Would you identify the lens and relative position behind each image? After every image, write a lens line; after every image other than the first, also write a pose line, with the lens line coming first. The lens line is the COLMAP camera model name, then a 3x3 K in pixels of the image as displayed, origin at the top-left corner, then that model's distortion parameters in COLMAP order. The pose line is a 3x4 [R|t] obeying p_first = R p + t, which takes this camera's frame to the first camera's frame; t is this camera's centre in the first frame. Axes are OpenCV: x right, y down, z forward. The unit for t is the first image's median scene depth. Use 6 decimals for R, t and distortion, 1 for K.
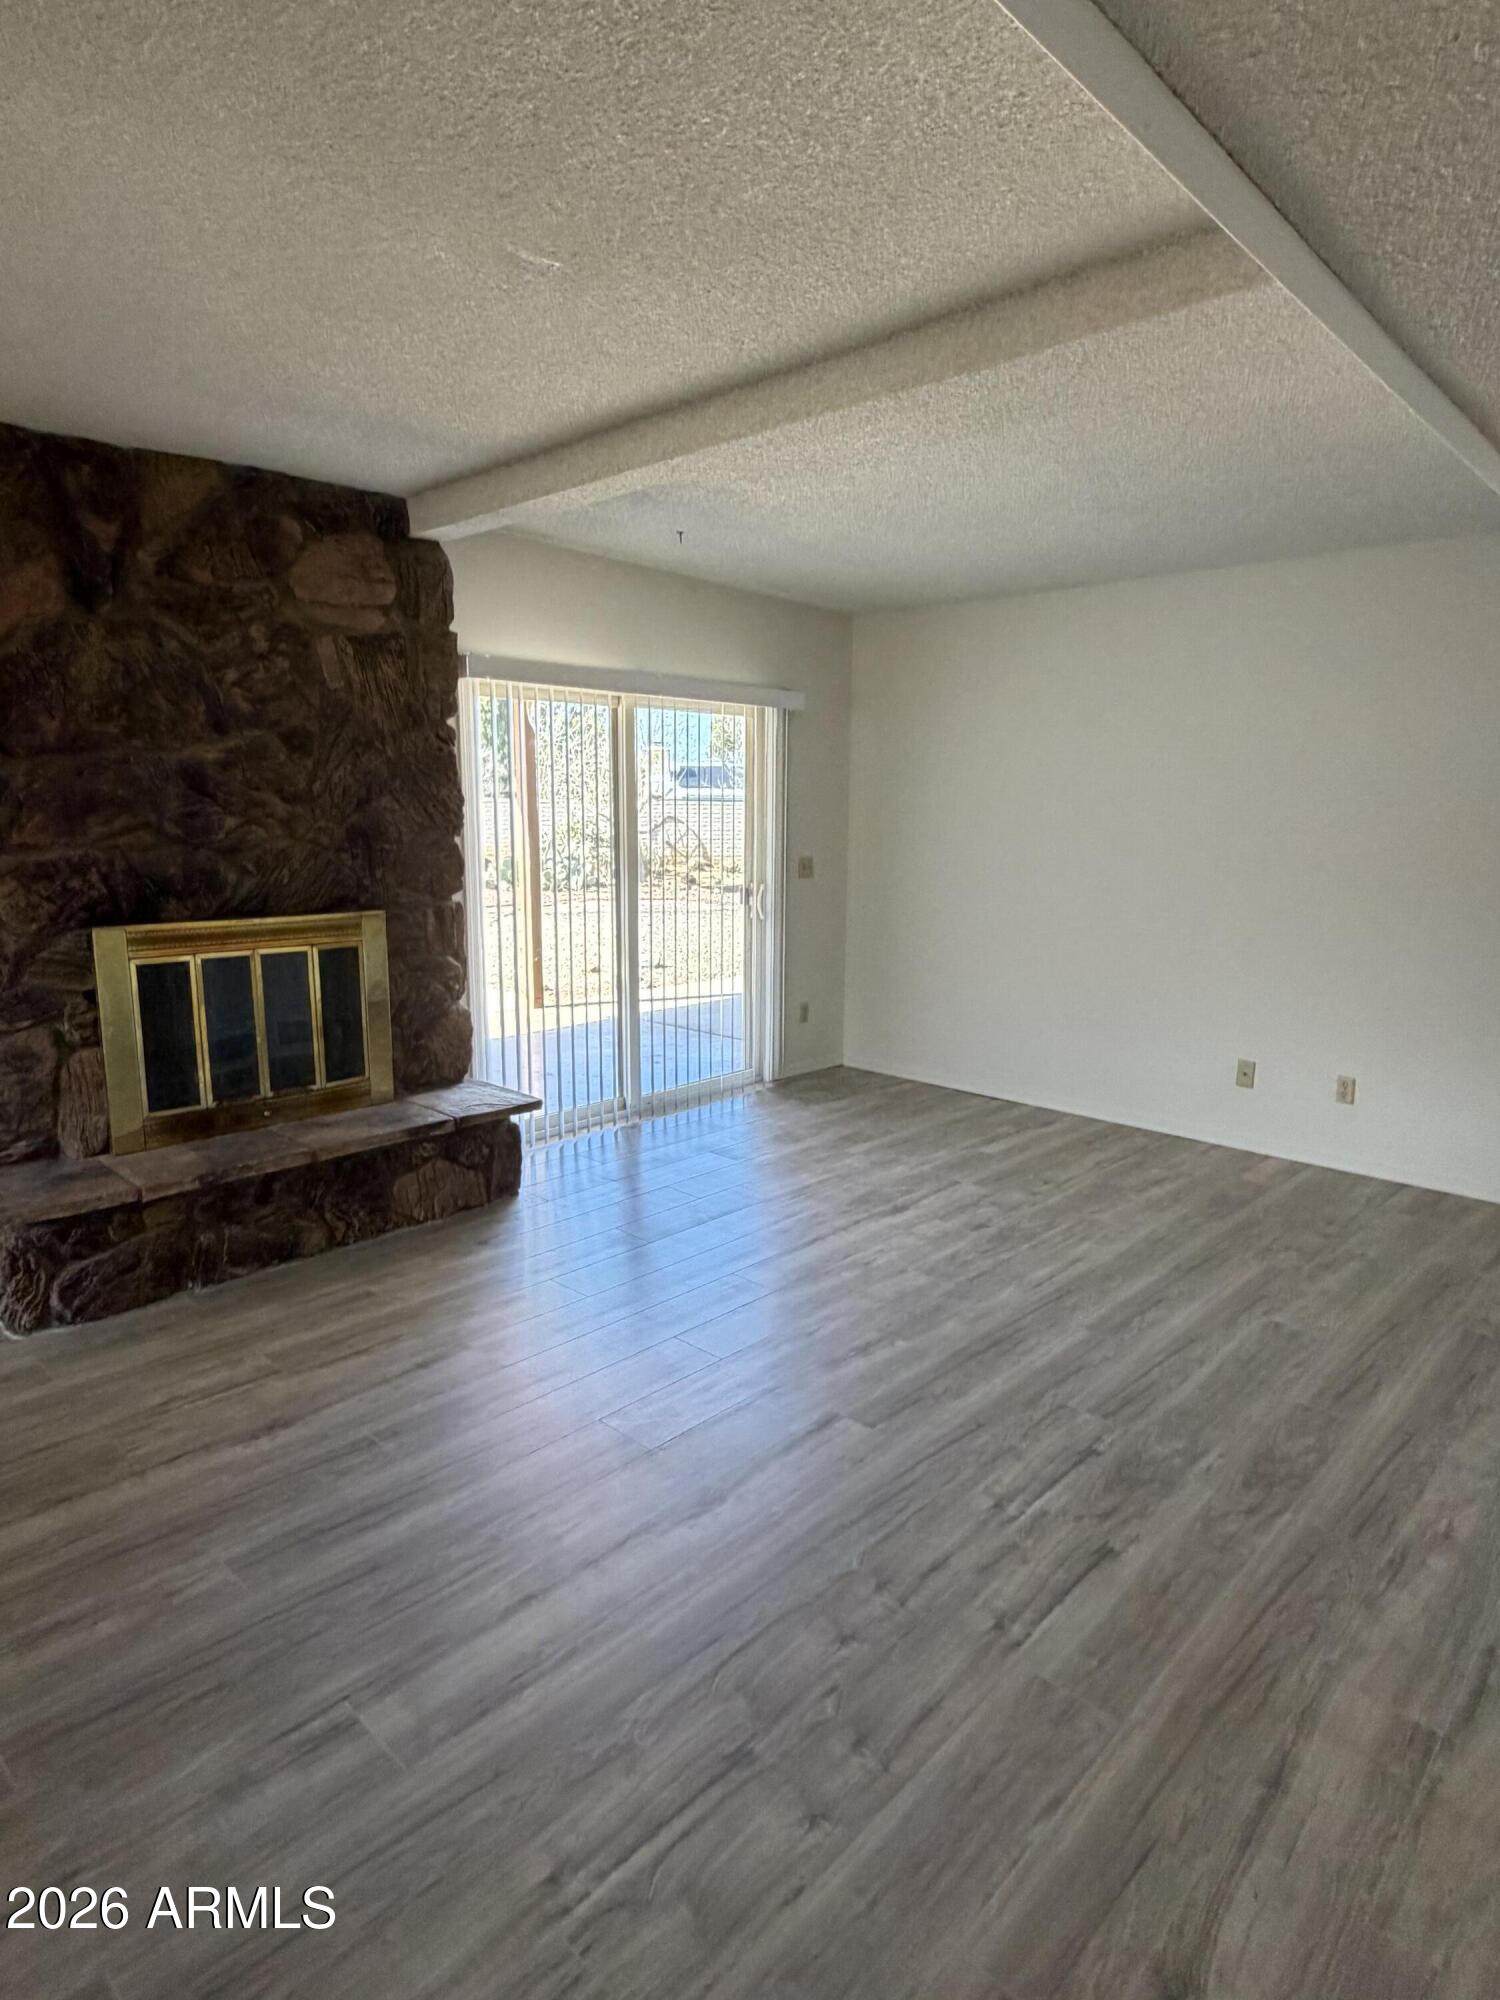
lens RADIAL K [[1126.1, 0, 746.1], [0, 1126.1, 998.9], [0, 0, 1]] dist [-0.000939, 0.000269]
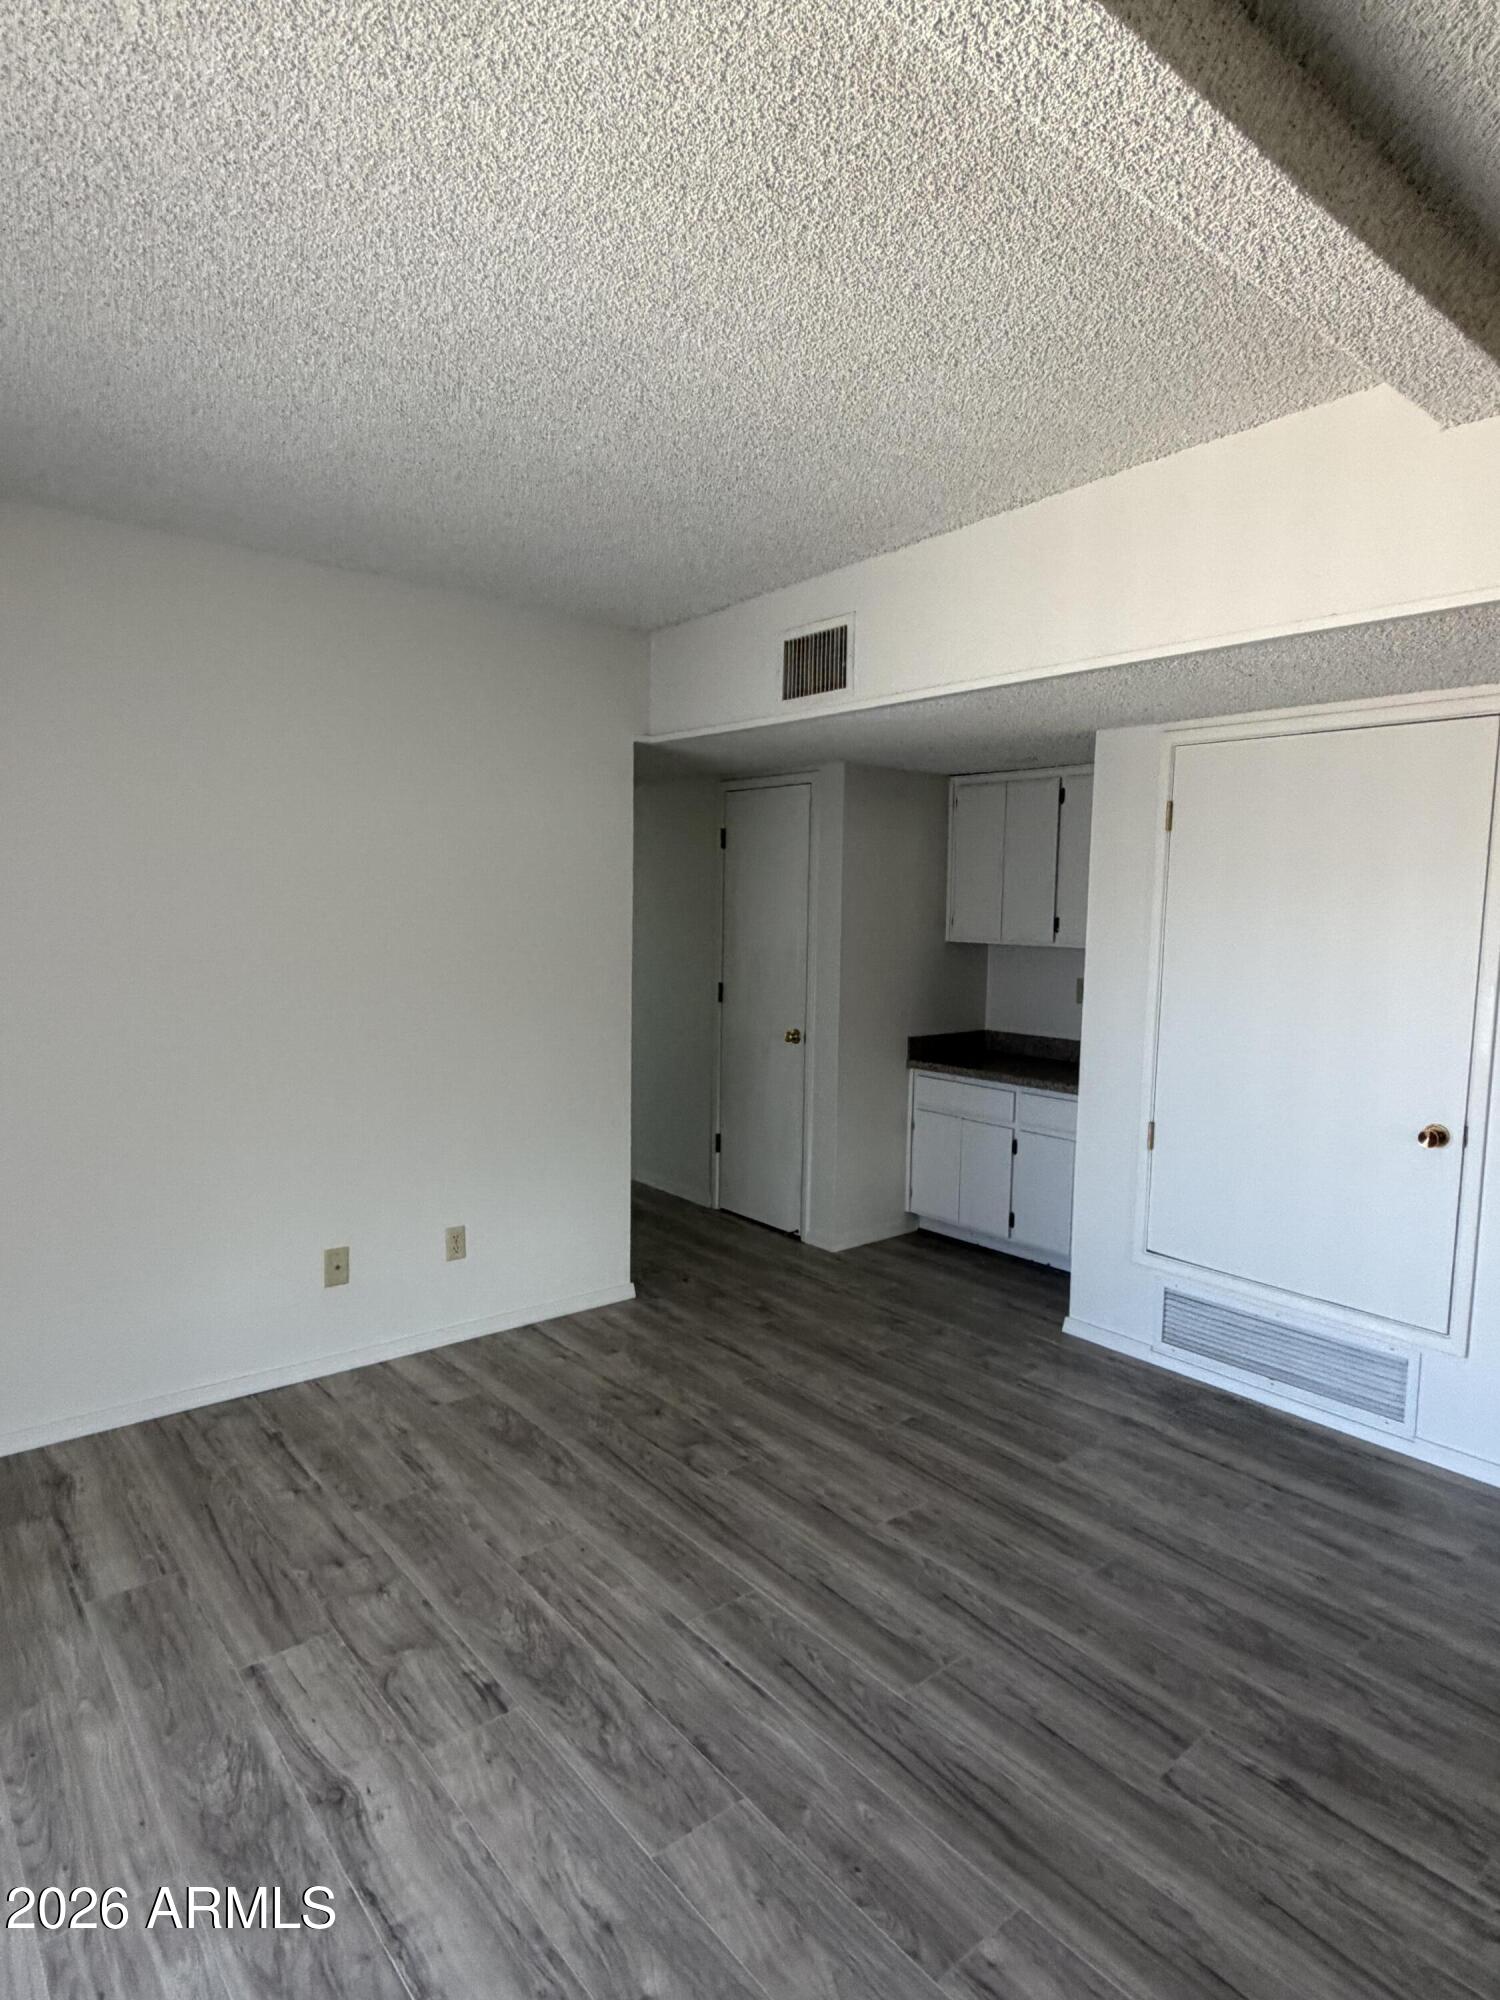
lens RADIAL K [[1126.1, 0, 753.8], [0, 1126.1, 1006.9], [0, 0, 1]] dist [-0.000939, 0.000269]
pose [[0.114620, -0.099467, 0.988417, -0.290101], [0.152184, 0.984988, 0.081474, -0.151857], [-0.981683, 0.141082, 0.128037, 0.829247]]
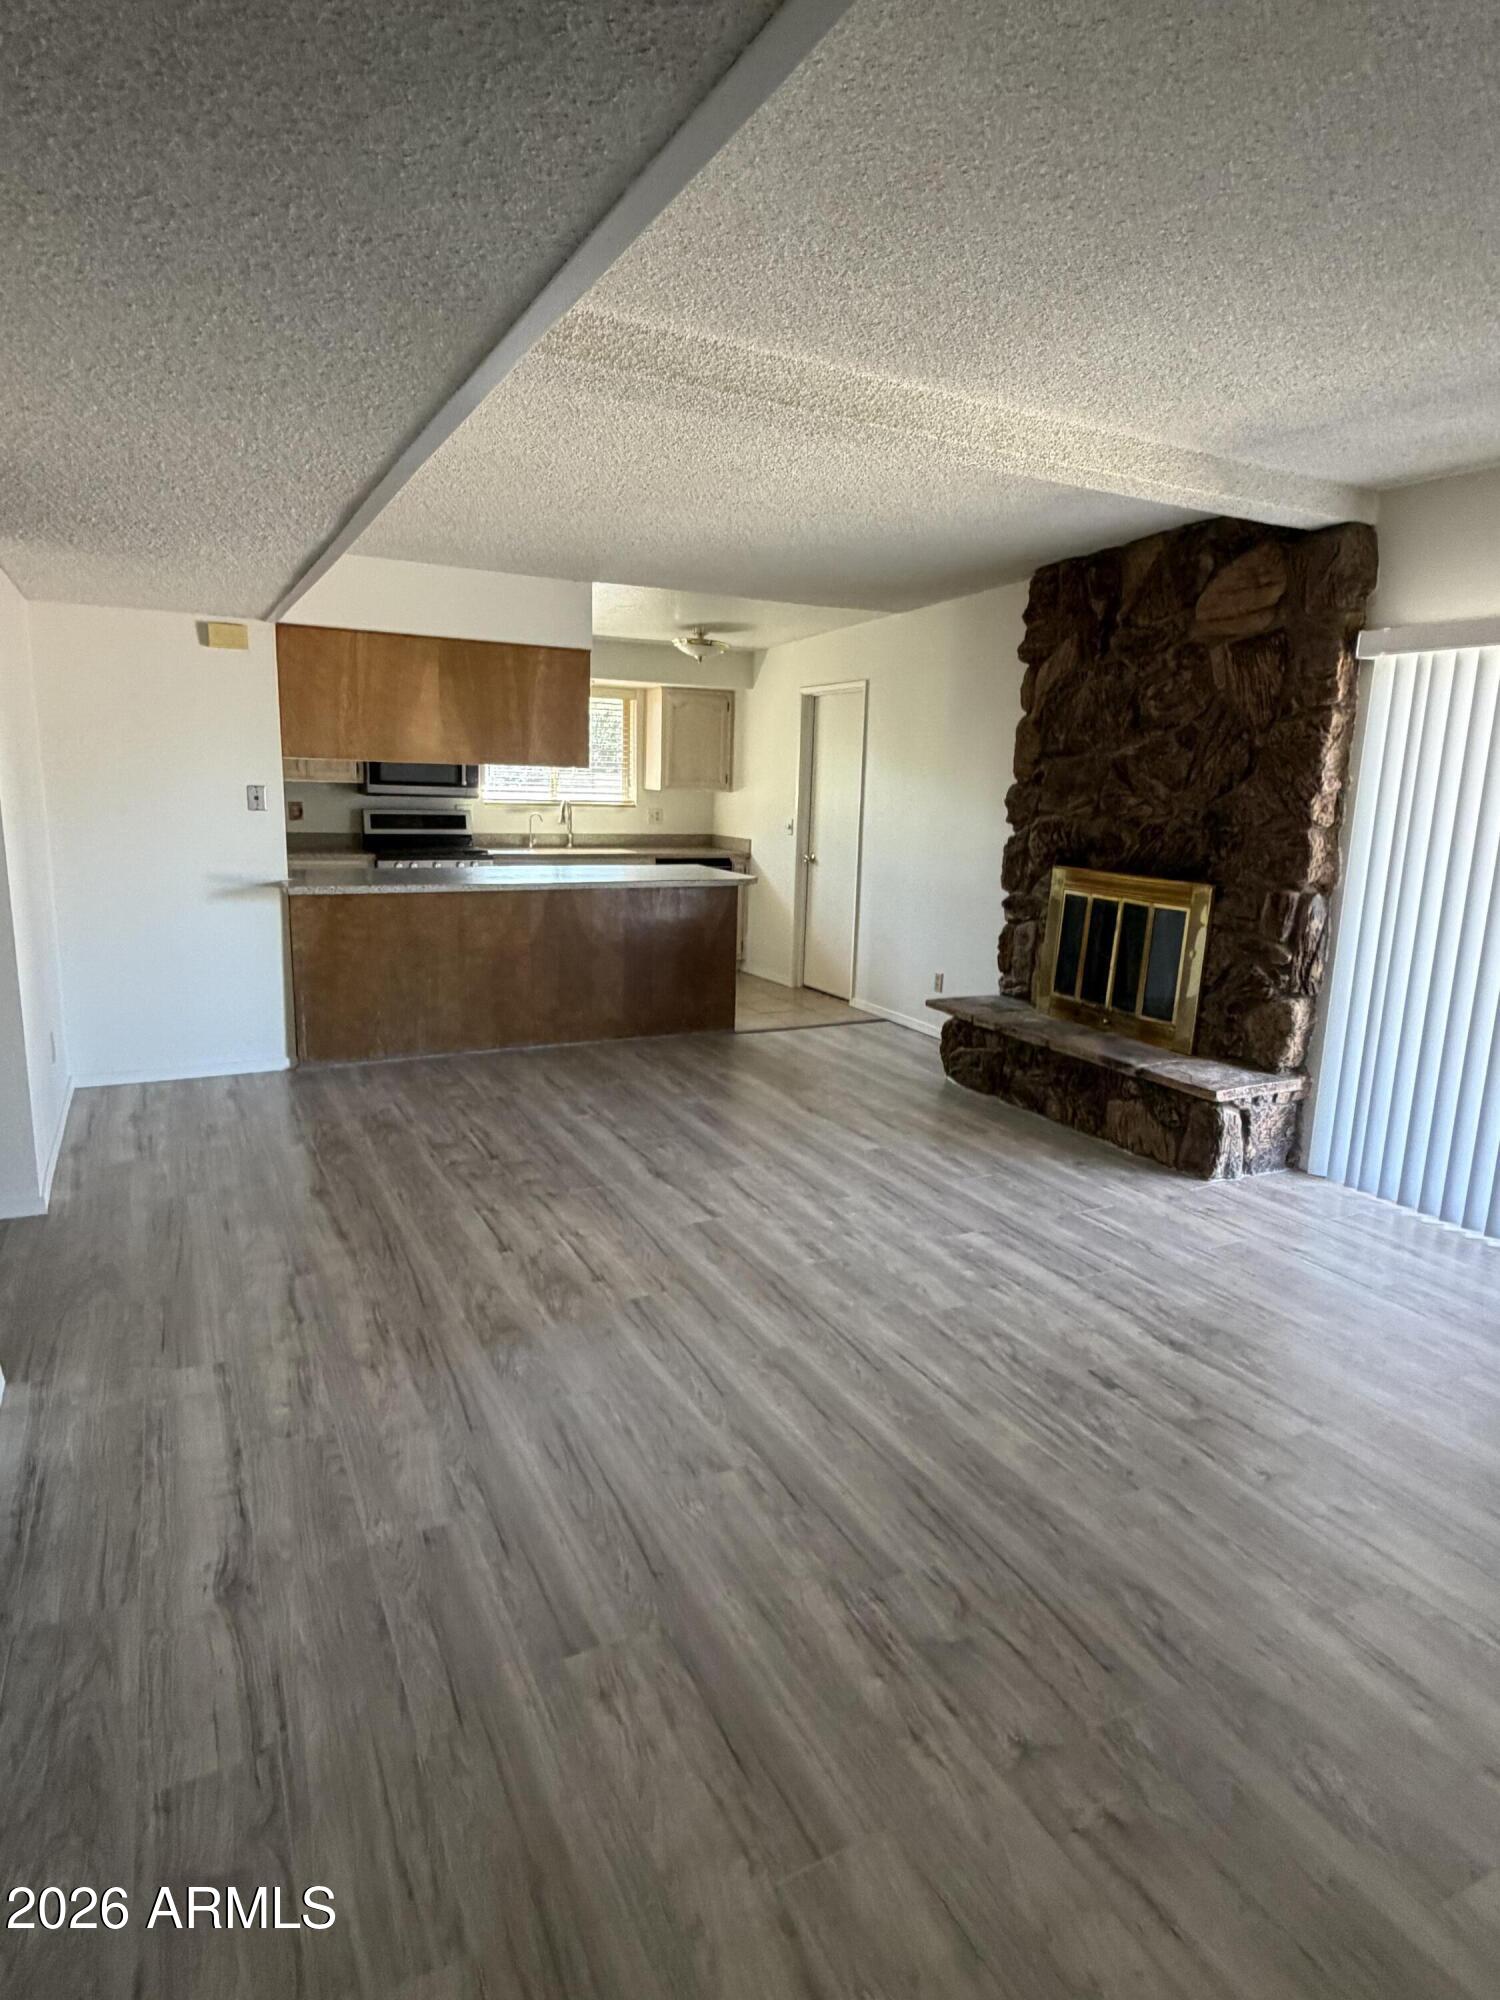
lens RADIAL K [[1126.1, 0, 761.2], [0, 1126.1, 998.6], [0, 0, 1]] dist [-0.000939, 0.000269]
pose [[-0.321555, 0.163088, -0.932740, 0.967455], [-0.192990, 0.953091, 0.233178, -0.159526], [0.927015, 0.254989, -0.274997, 1.011066]]
